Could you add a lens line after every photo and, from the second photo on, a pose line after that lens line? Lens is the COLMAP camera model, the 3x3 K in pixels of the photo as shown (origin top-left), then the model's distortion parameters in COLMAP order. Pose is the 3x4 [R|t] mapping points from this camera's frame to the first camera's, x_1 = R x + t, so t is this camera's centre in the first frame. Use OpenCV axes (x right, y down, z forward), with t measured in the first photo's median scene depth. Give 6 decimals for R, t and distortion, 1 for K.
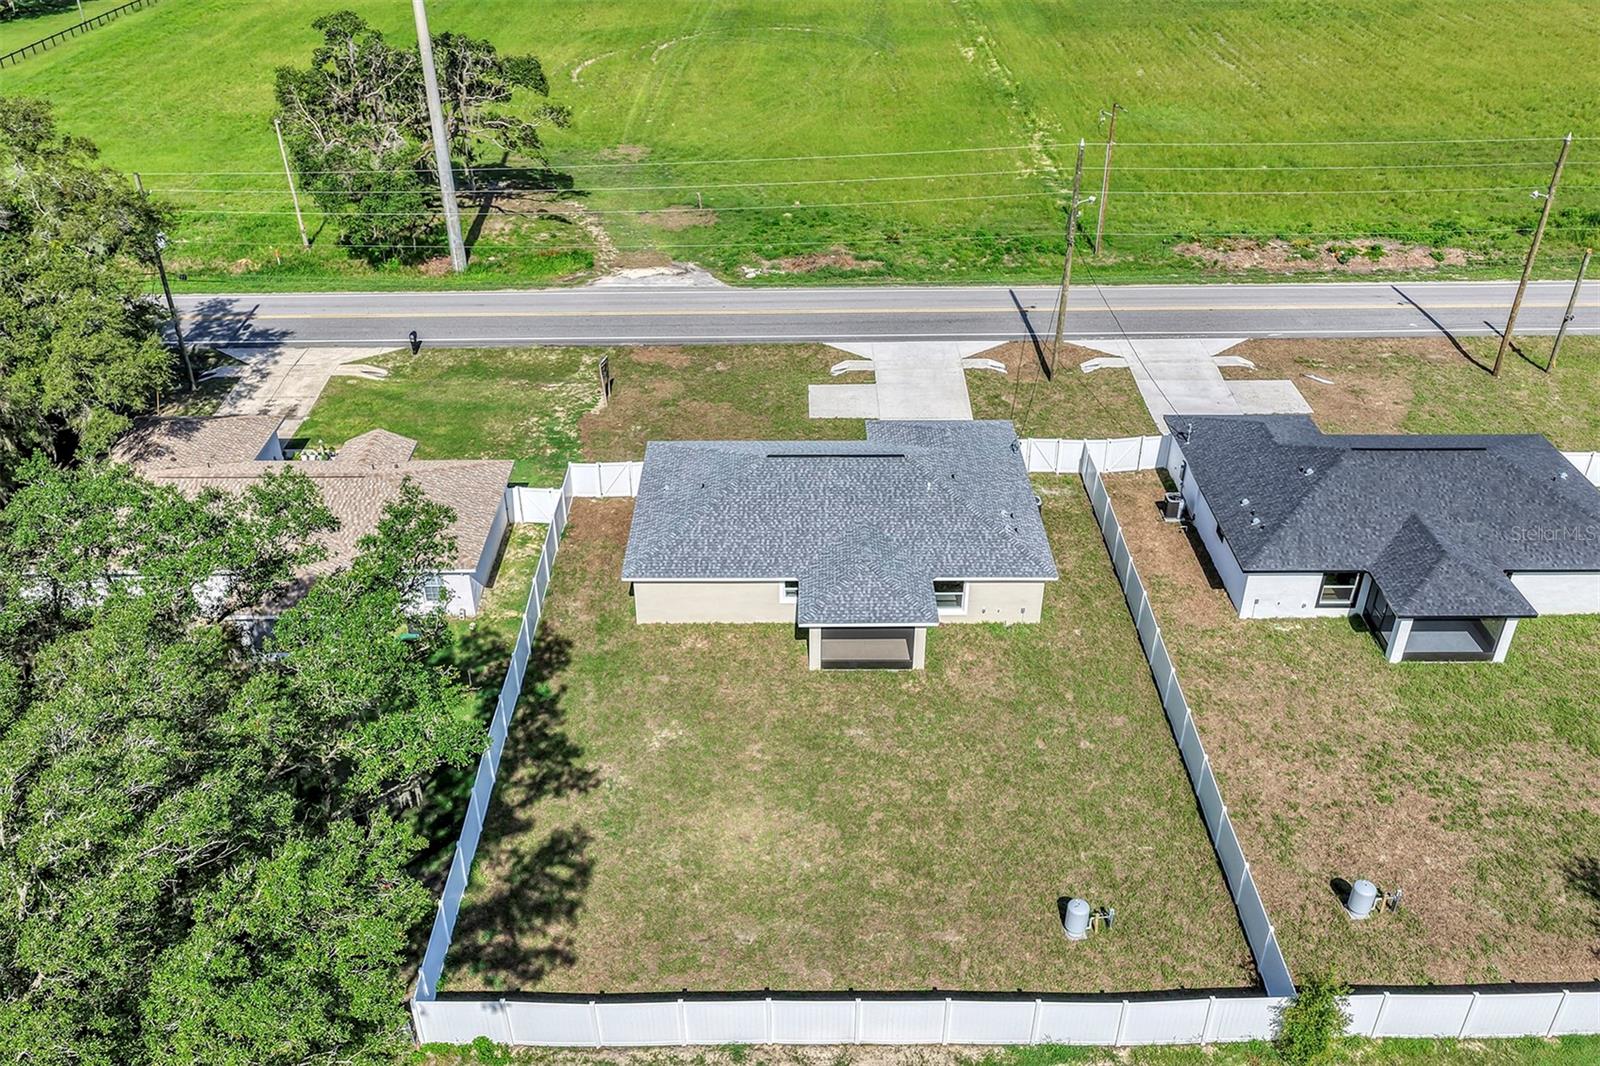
lens RADIAL K [[1328.6, 0, 800.0], [0, 1328.6, 533.0], [0, 0, 1]] dist [-0.011390, 0.030707]
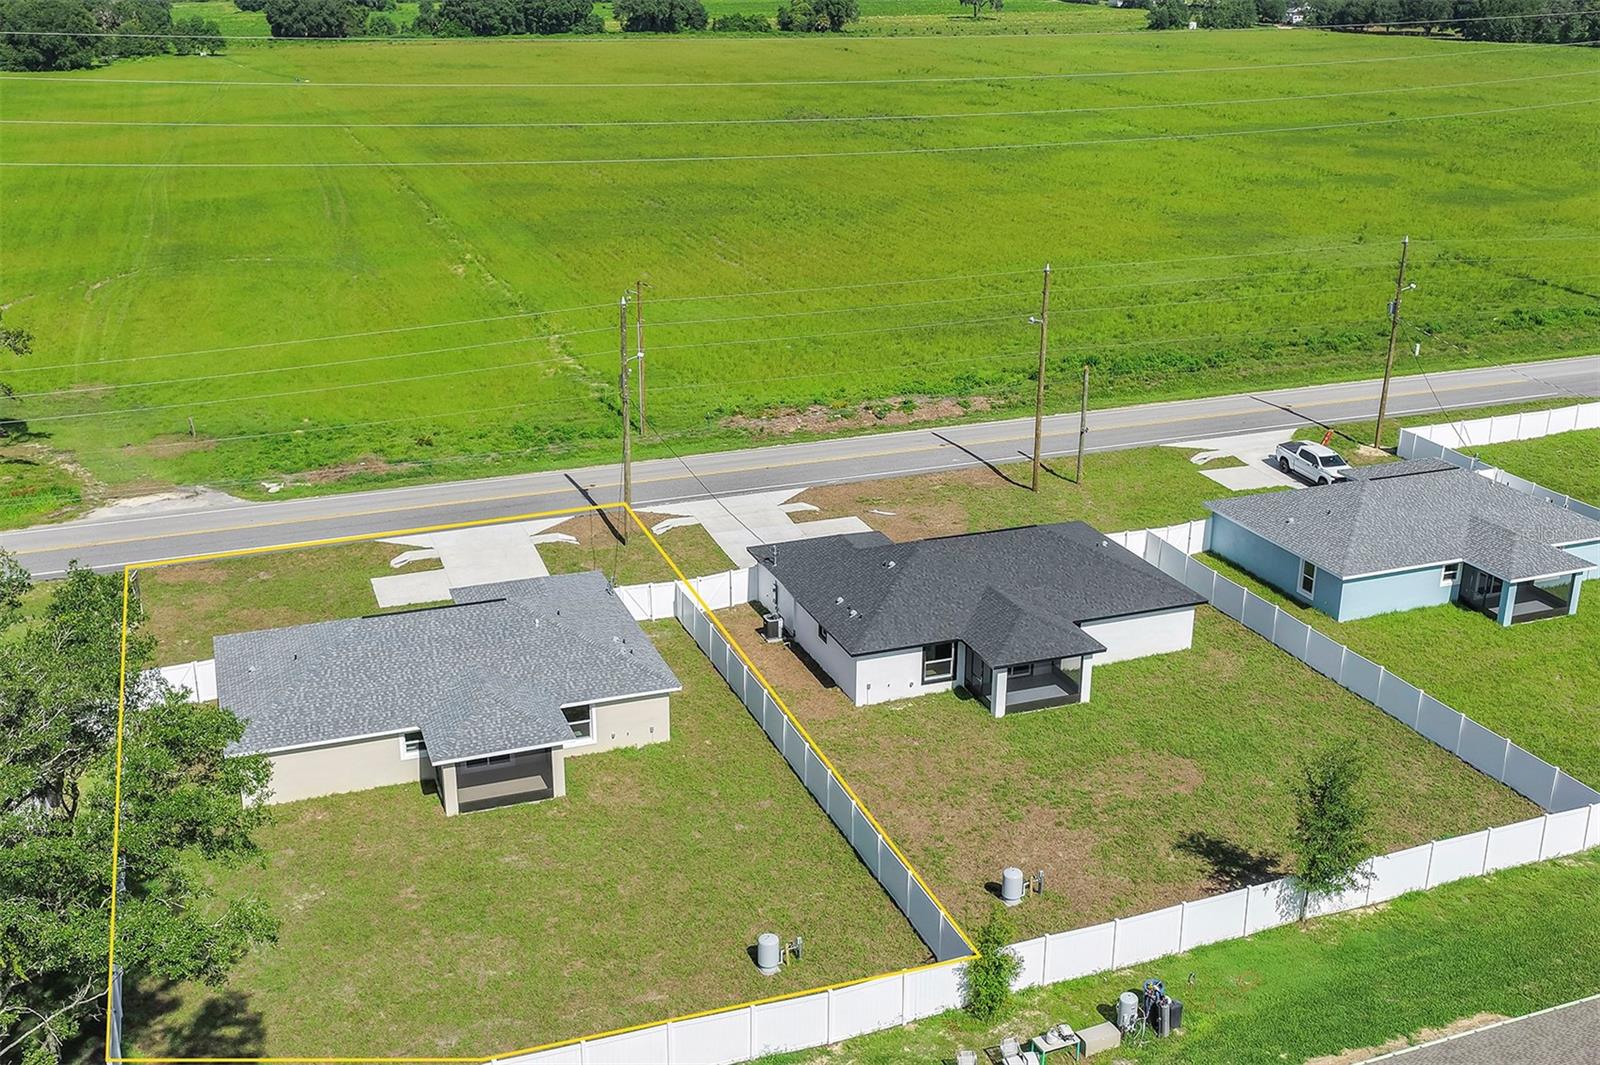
lens RADIAL K [[1638.6, 0, 800.0], [0, 1638.6, 532.5], [0, 0, 1]] dist [-0.010296, 0.026477]
pose [[0.937984, -0.113900, 0.327434, -0.082860], [0.180514, 0.966813, -0.180796, 0.116915], [-0.295975, 0.228690, 0.927415, -0.146798]]
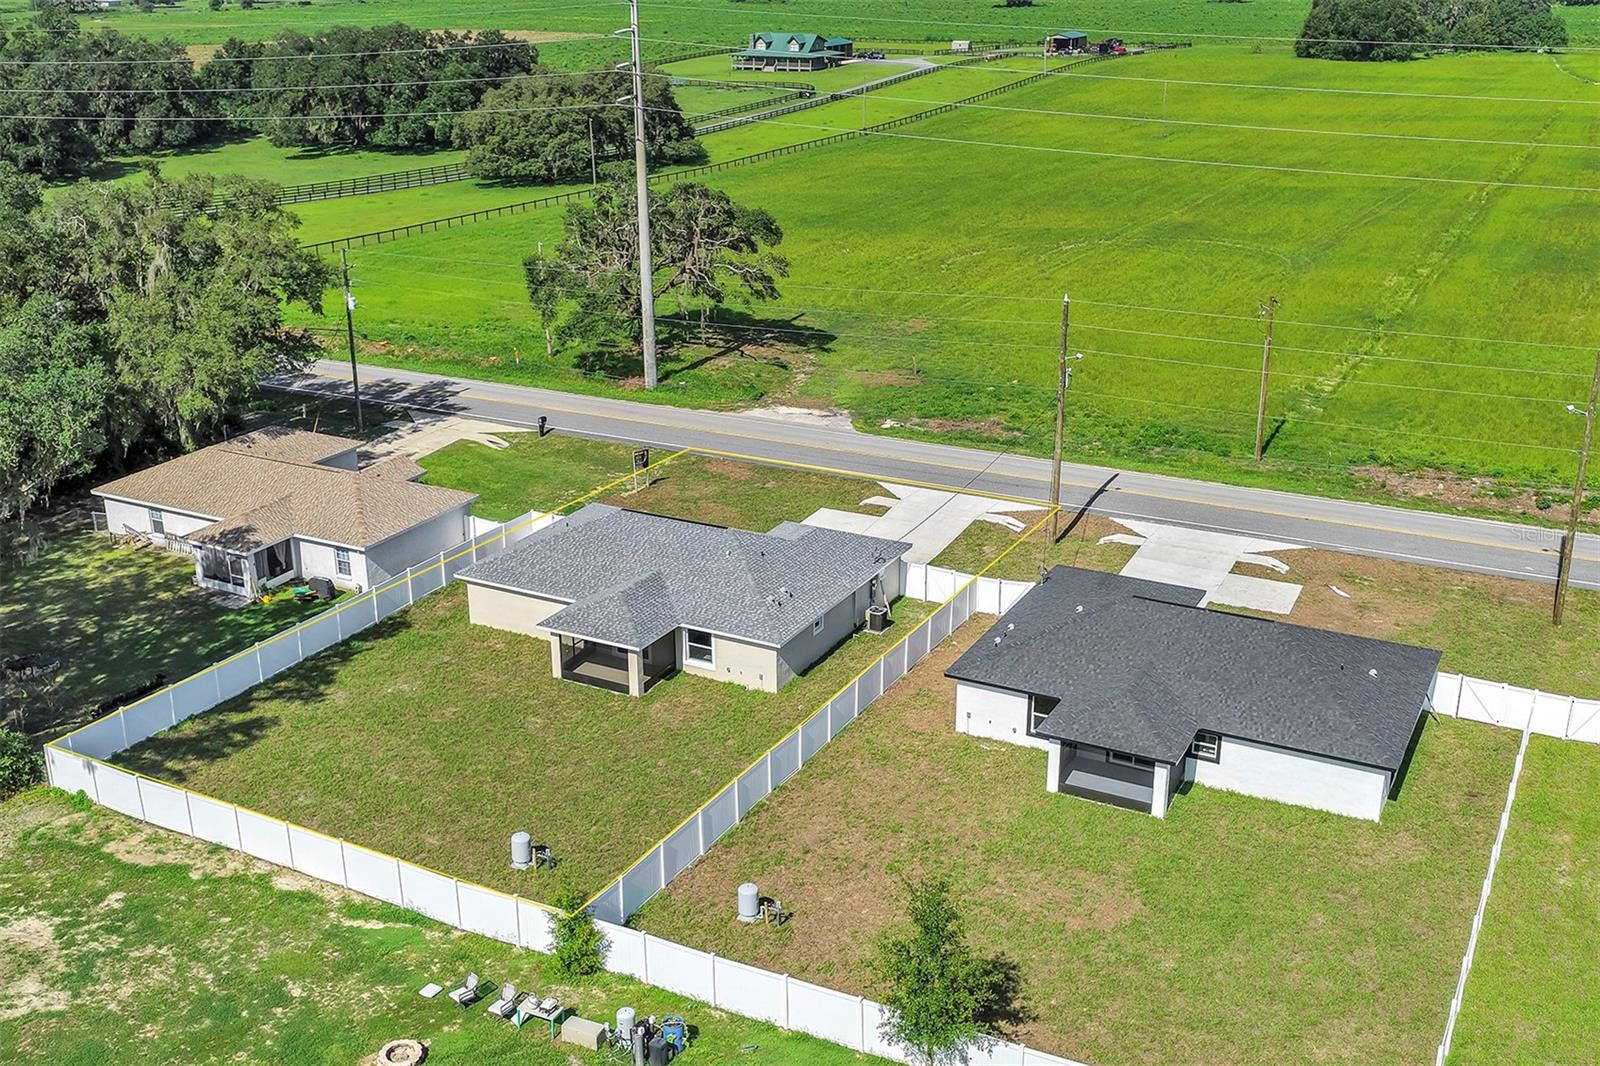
lens RADIAL K [[1638.6, 0, 800.0], [0, 1638.6, 533.0], [0, 0, 1]] dist [-0.010296, 0.026477]
pose [[0.881390, 0.159543, -0.444632, 0.561687], [-0.248453, 0.957103, -0.149077, 0.100655], [0.401775, 0.241865, 0.883220, -0.119630]]
